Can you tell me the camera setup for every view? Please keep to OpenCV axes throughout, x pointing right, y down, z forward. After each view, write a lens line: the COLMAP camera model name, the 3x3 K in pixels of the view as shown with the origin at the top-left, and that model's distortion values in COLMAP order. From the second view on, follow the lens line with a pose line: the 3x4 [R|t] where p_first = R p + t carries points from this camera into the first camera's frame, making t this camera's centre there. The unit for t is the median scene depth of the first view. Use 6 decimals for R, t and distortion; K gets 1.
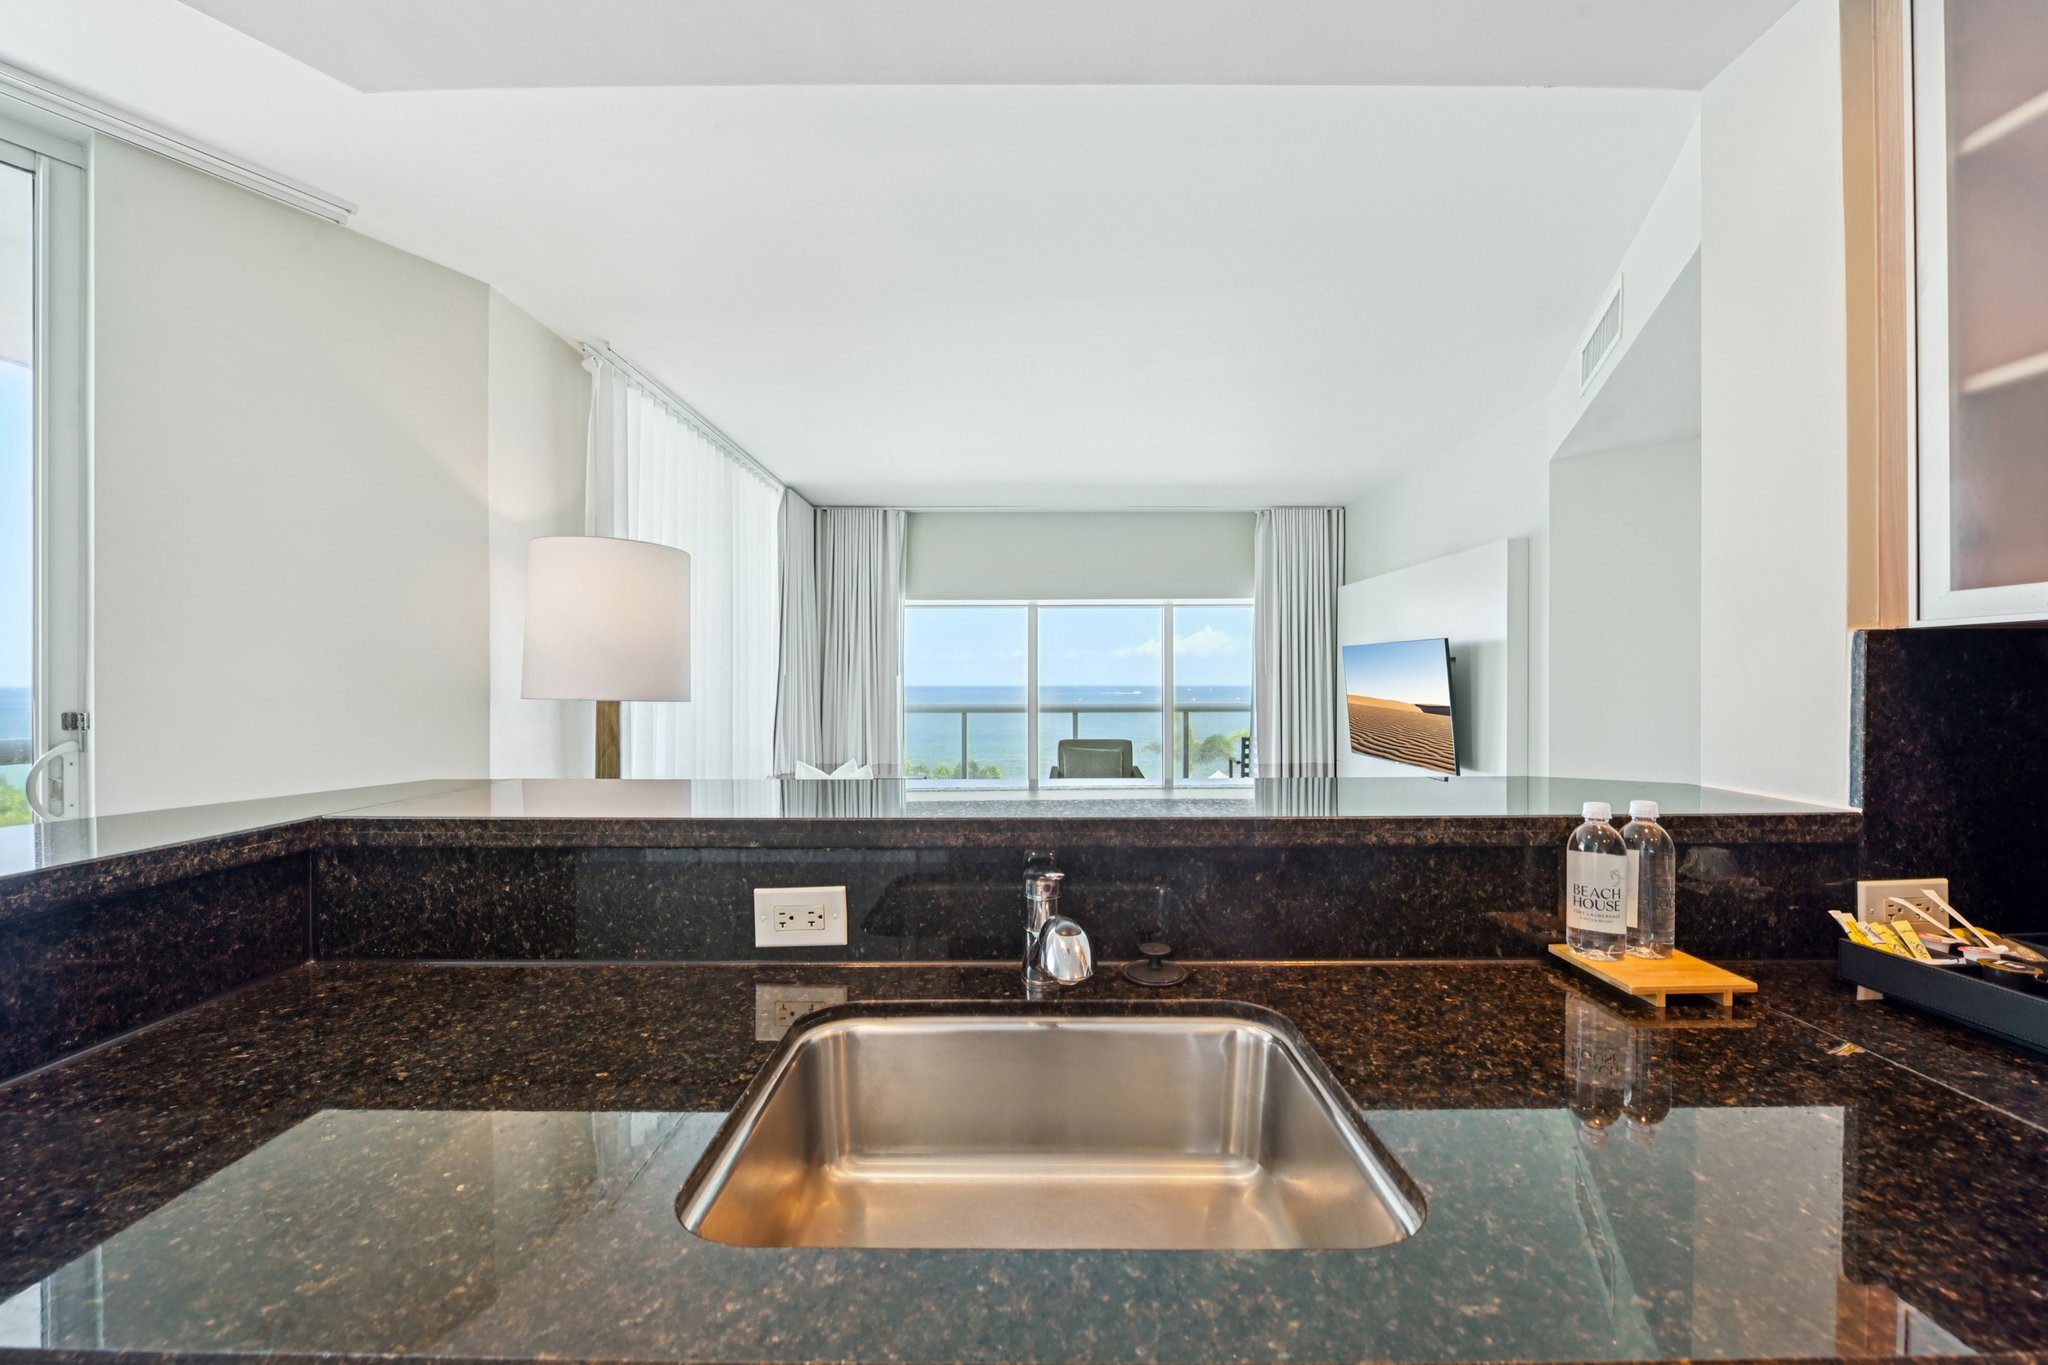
lens RADIAL K [[820.7, 0, 1023.9], [0, 820.7, 685.8], [0, 0, 1]] dist [-0.006307, -0.000735]
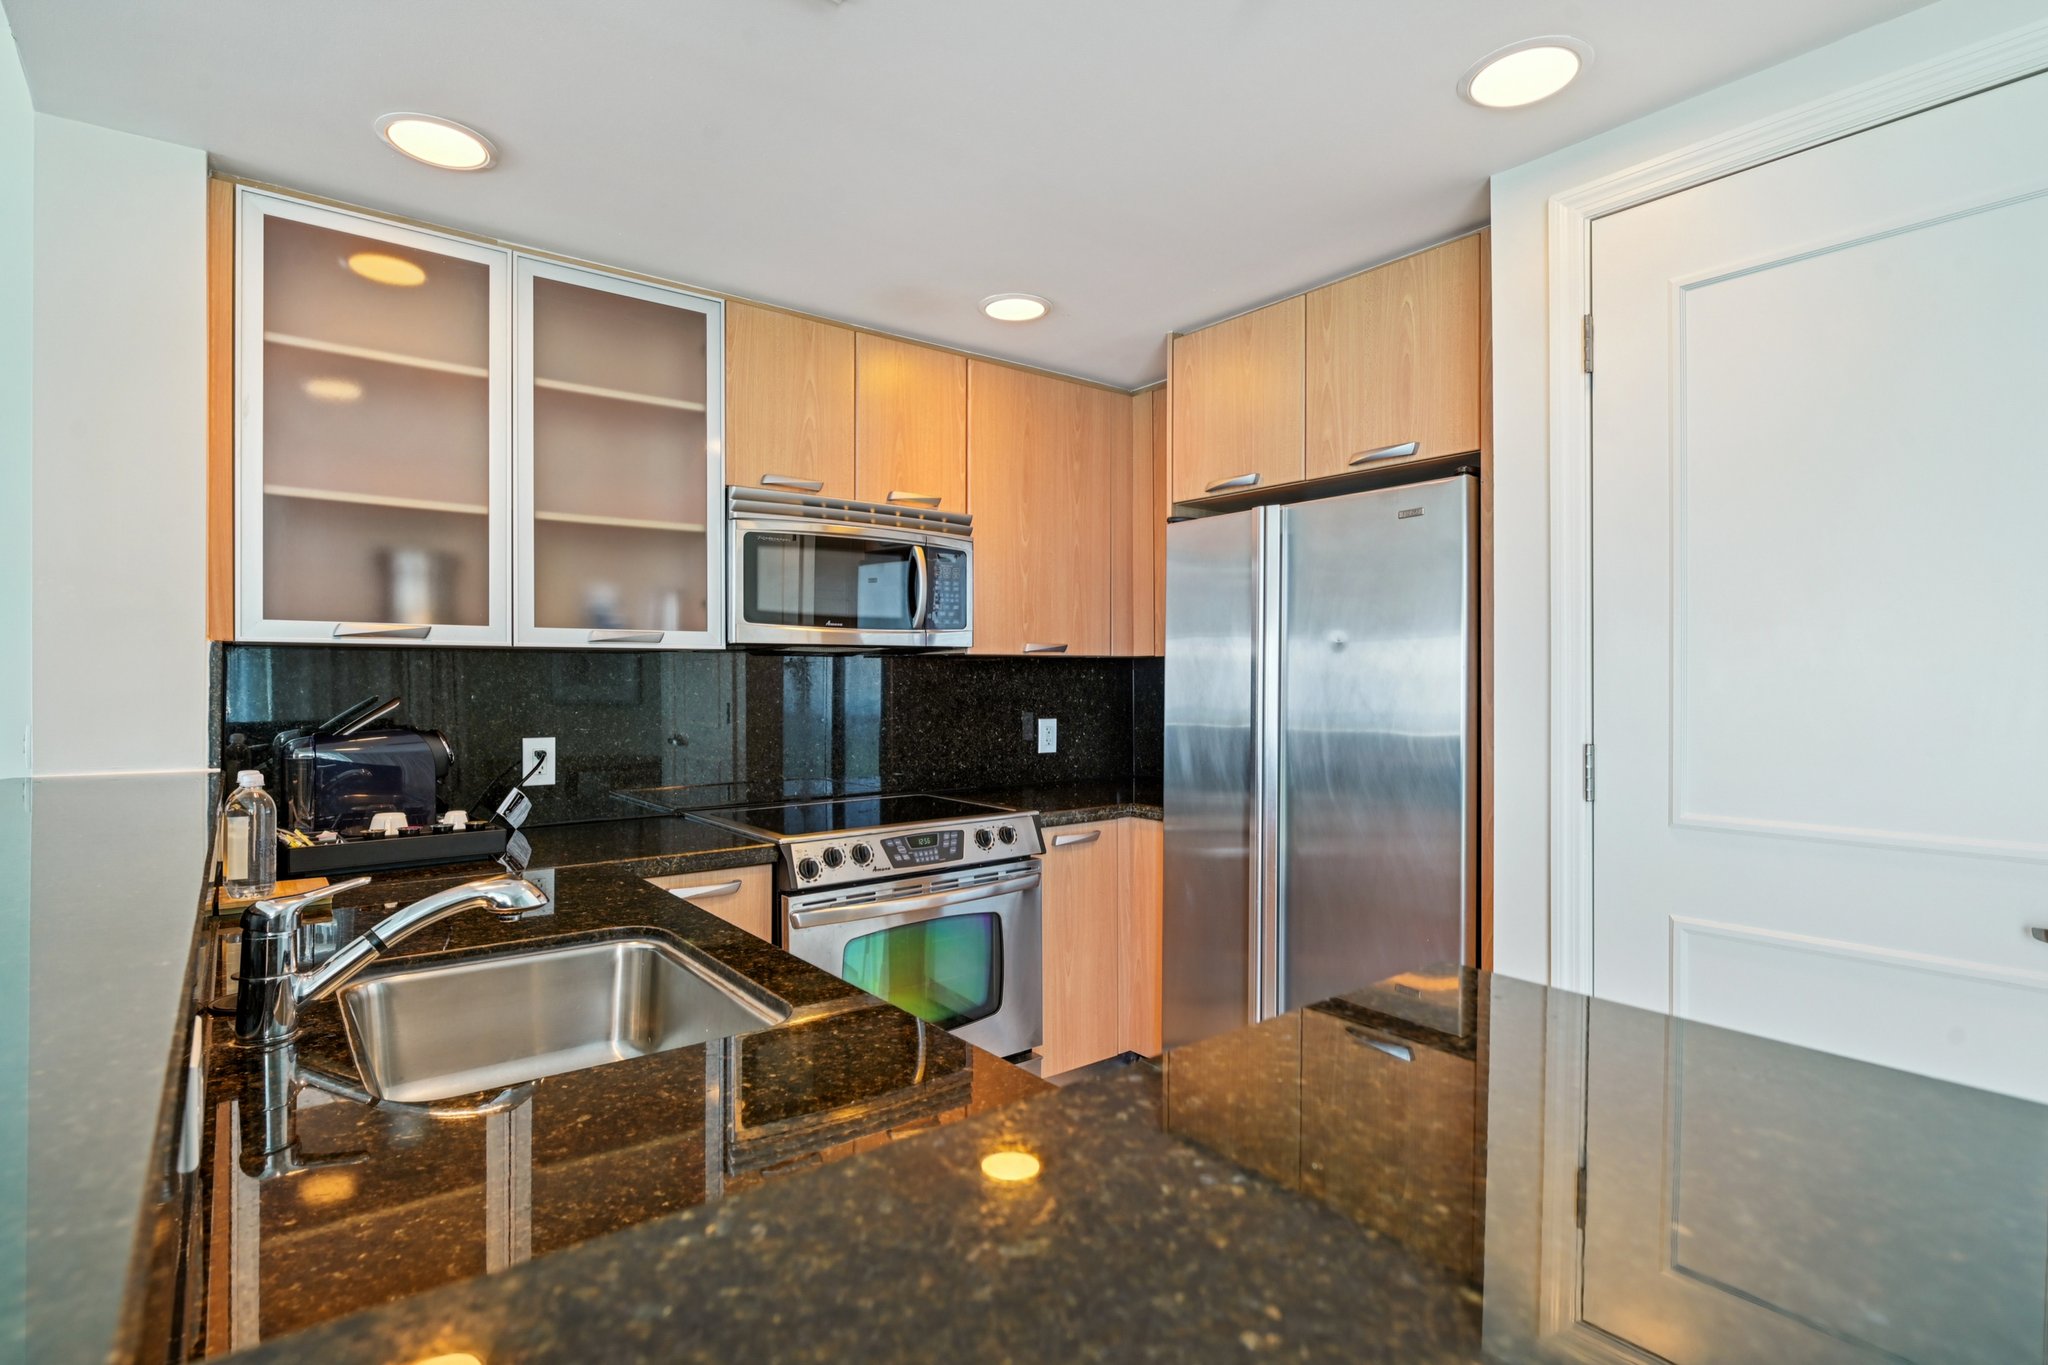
lens RADIAL K [[1011.5, 0, 1035.8], [0, 1011.5, 681.8], [0, 0, 1]] dist [-0.002696, -0.000894]
pose [[-0.631556, -0.000953, 0.775330, -1.027992], [0.002279, 0.999993, 0.003086, -0.000355], [-0.775327, 0.003716, -0.631549, 0.858712]]
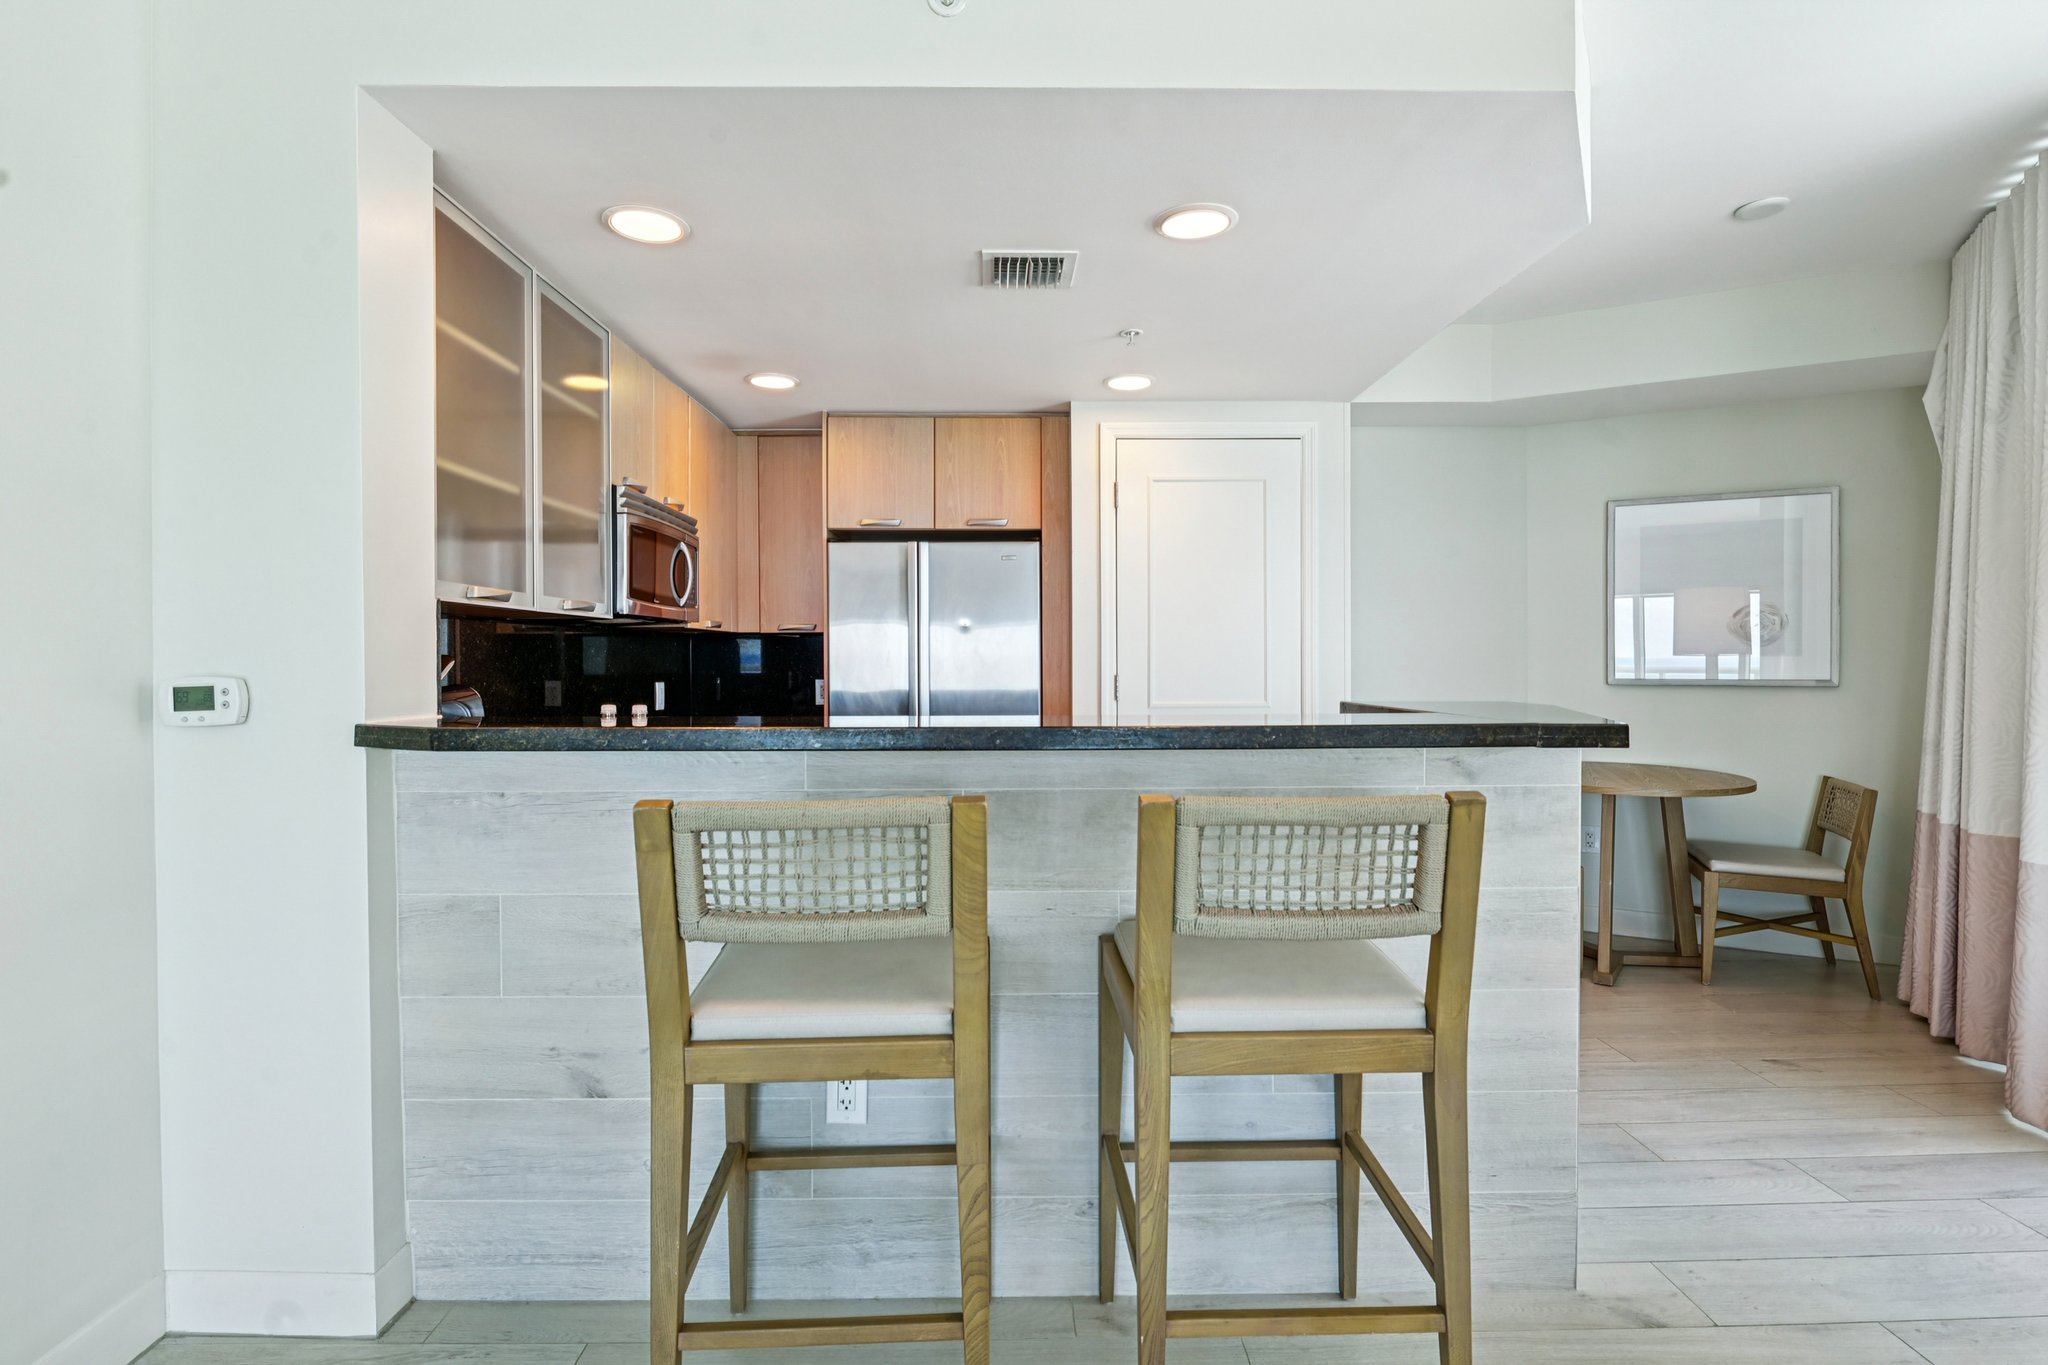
lens RADIAL K [[1011.5, 0, 1016.7], [0, 1011.5, 673.9], [0, 0, 1]] dist [-0.002696, -0.000894]
pose [[-0.999465, 0.006229, -0.032104, 0.039440], [0.005785, 0.999886, 0.013914, 0.044845], [0.032187, 0.013720, -0.999388, 2.573068]]
